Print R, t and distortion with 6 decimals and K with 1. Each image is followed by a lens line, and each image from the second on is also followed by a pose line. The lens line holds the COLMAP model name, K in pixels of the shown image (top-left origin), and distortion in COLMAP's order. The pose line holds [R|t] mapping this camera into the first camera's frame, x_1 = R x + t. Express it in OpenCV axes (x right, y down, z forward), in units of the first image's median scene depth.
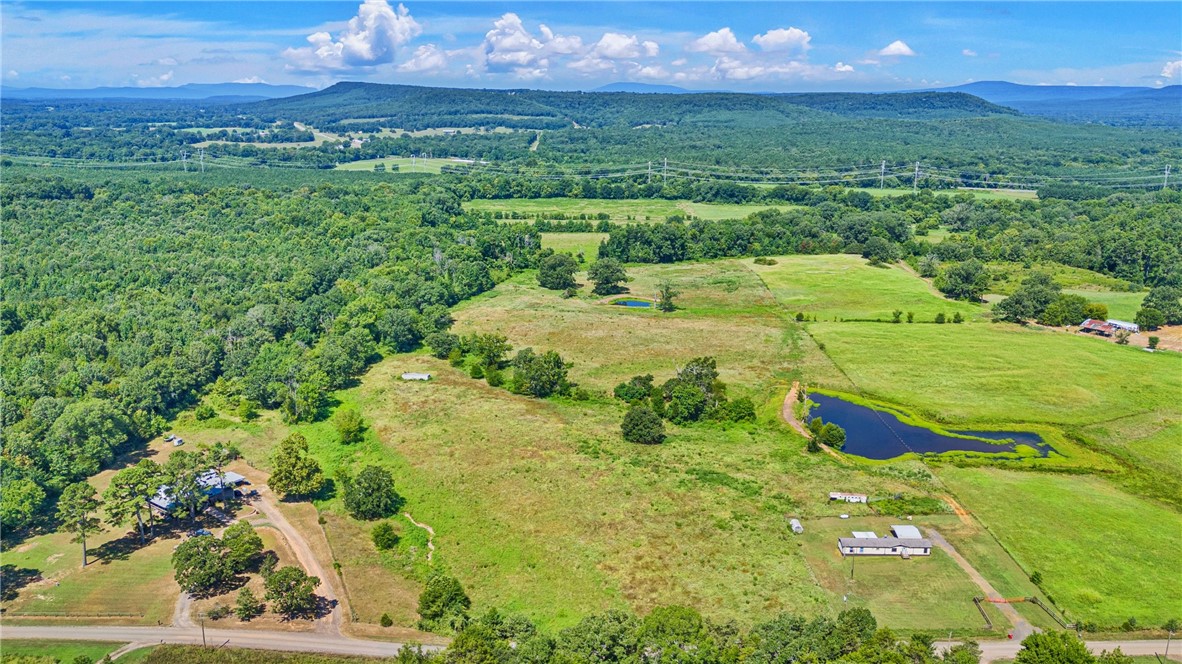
lens RADIAL K [[881.0, 0, 590.6], [0, 881.0, 339.1], [0, 0, 1]] dist [0.067859, -0.069311]
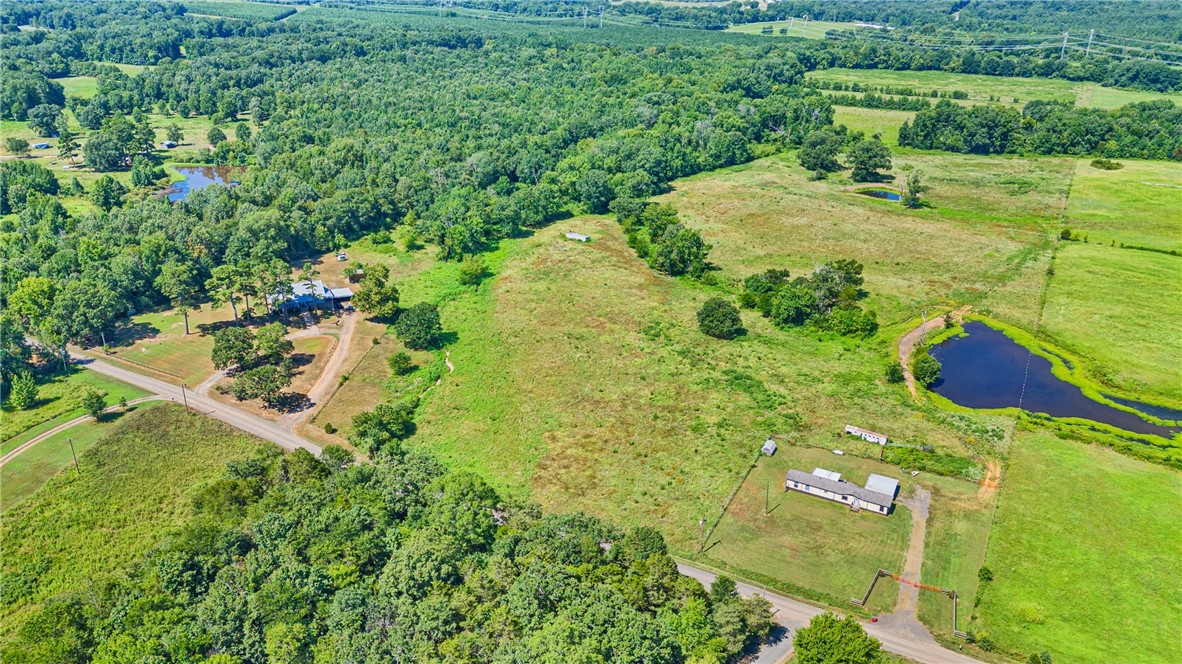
lens RADIAL K [[881.0, 0, 562.1], [0, 881.0, 348.7], [0, 0, 1]] dist [0.067859, -0.069311]
pose [[0.877140, 0.198172, -0.437440, 0.147067], [-0.130087, 0.974879, 0.180800, -0.007667], [0.462281, -0.101682, 0.880884, 0.043318]]
